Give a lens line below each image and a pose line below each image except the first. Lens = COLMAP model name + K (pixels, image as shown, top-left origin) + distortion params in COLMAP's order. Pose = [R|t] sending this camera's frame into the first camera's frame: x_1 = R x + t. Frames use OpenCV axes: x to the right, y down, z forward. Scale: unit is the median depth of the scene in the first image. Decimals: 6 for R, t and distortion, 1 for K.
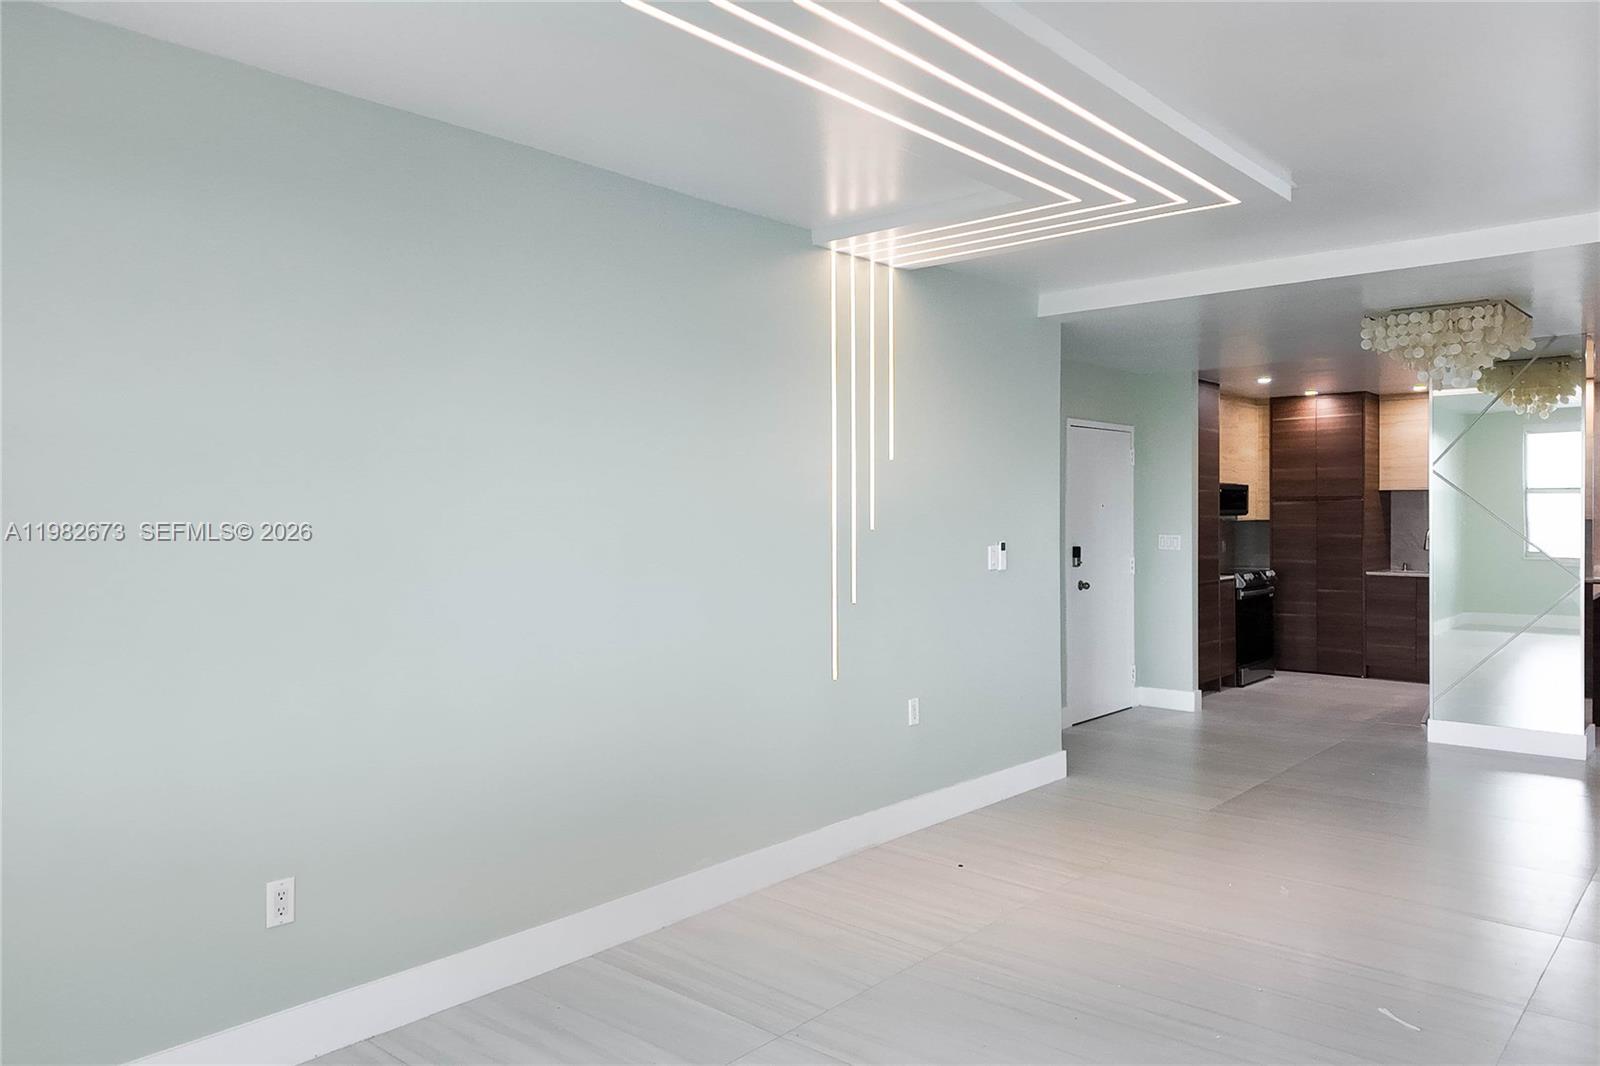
lens RADIAL K [[1107.5, 0, 791.2], [0, 1107.5, 531.9], [0, 0, 1]] dist [0.064507, -0.070734]
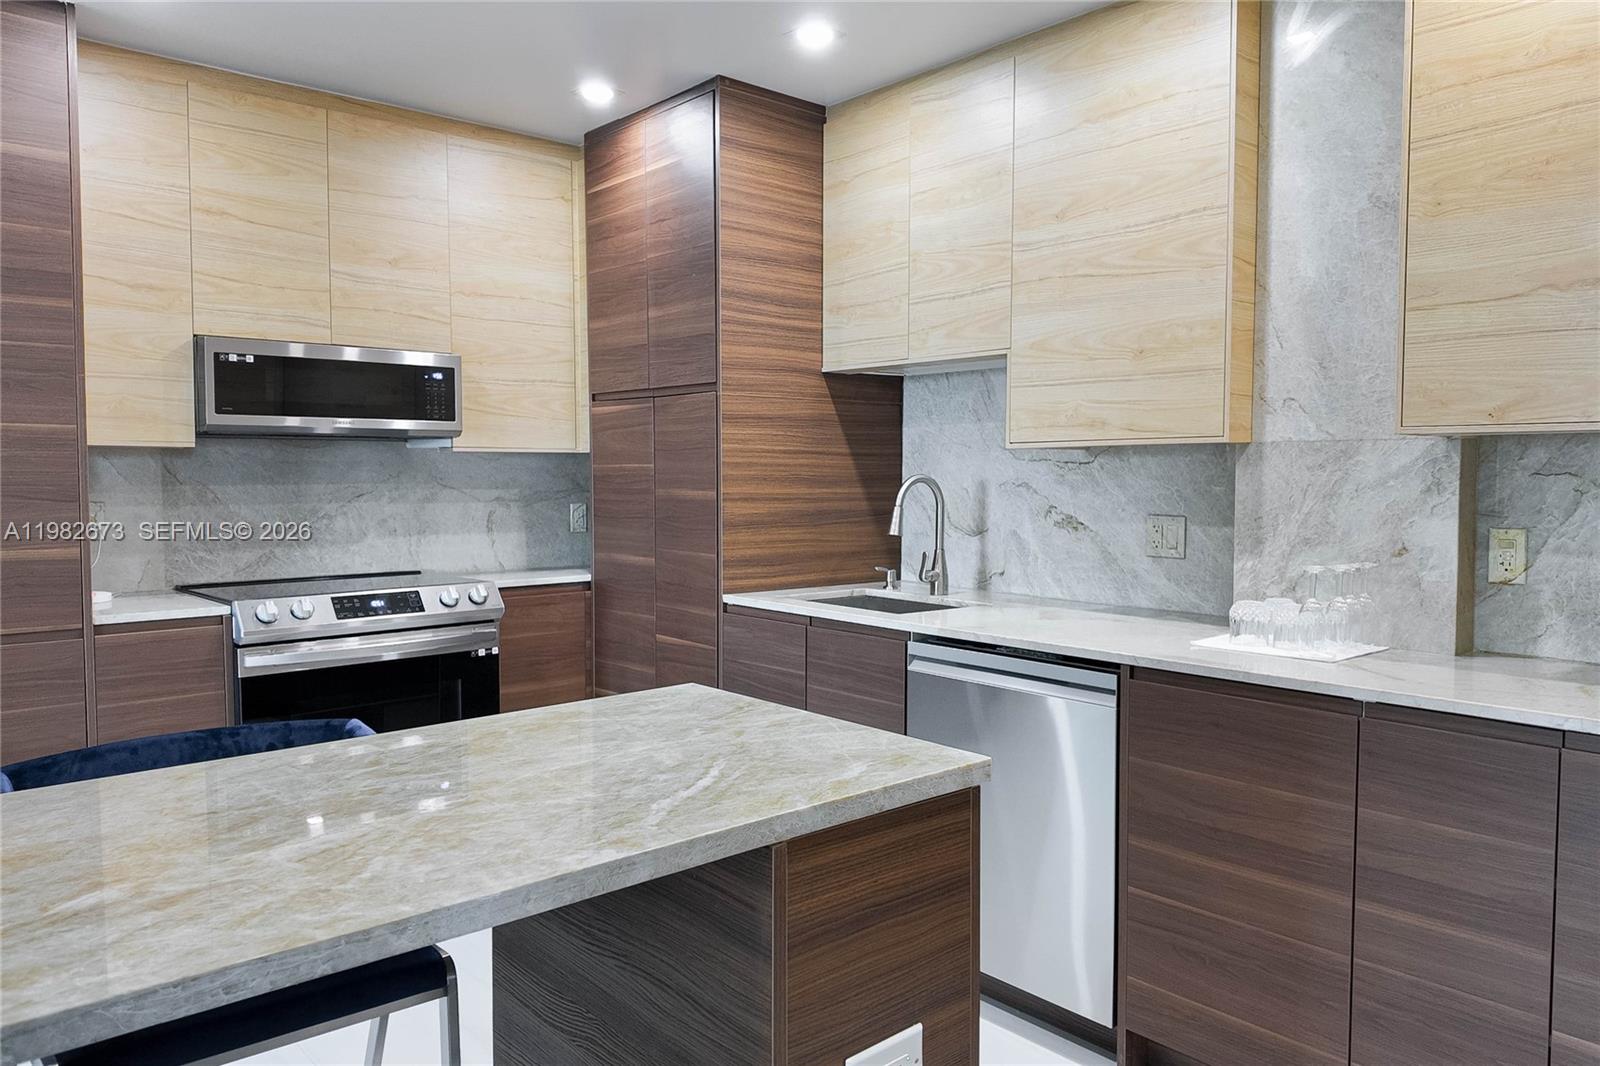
lens RADIAL K [[1107.5, 0, 791.2], [0, 1107.5, 531.9], [0, 0, 1]] dist [0.064507, -0.070734]
pose [[0.990356, 0.014173, -0.137822, 0.565272], [-0.008518, 0.999101, 0.041531, 0.000455], [0.138287, -0.039956, 0.989586, 0.637700]]
